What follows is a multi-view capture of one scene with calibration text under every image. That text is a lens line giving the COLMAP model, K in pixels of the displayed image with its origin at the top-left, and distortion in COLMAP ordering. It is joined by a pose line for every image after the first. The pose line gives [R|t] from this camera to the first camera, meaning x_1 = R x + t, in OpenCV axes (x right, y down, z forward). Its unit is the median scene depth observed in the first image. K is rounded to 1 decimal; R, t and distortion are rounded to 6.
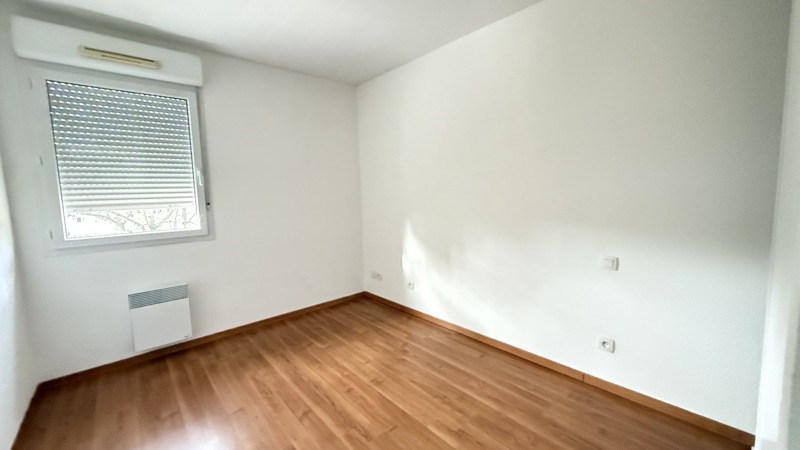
lens RADIAL K [[320.4, 0, 398.0], [0, 320.4, 222.9], [0, 0, 1]] dist [-0.000643, -0.000138]
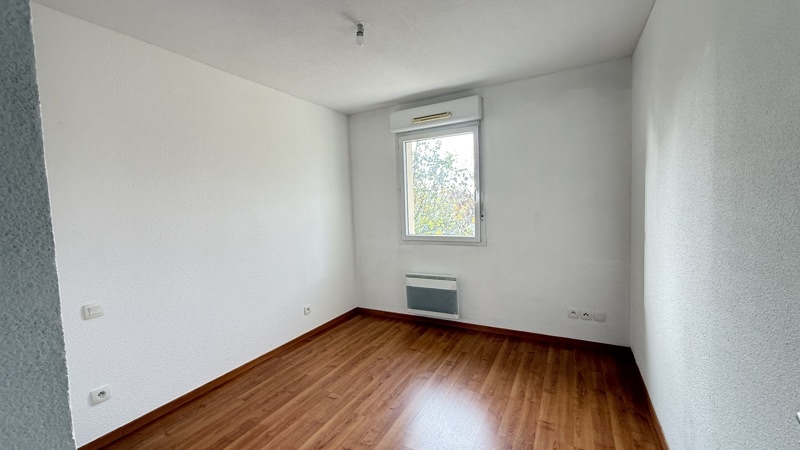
lens RADIAL K [[320.4, 0, 398.0], [0, 320.4, 222.9], [0, 0, 1]] dist [-0.000643, -0.000138]
pose [[0.266549, 0.044501, -0.962793, 0.485176], [-0.098189, 0.994990, 0.018806, -0.026053], [0.958807, 0.089523, 0.269583, 0.403280]]
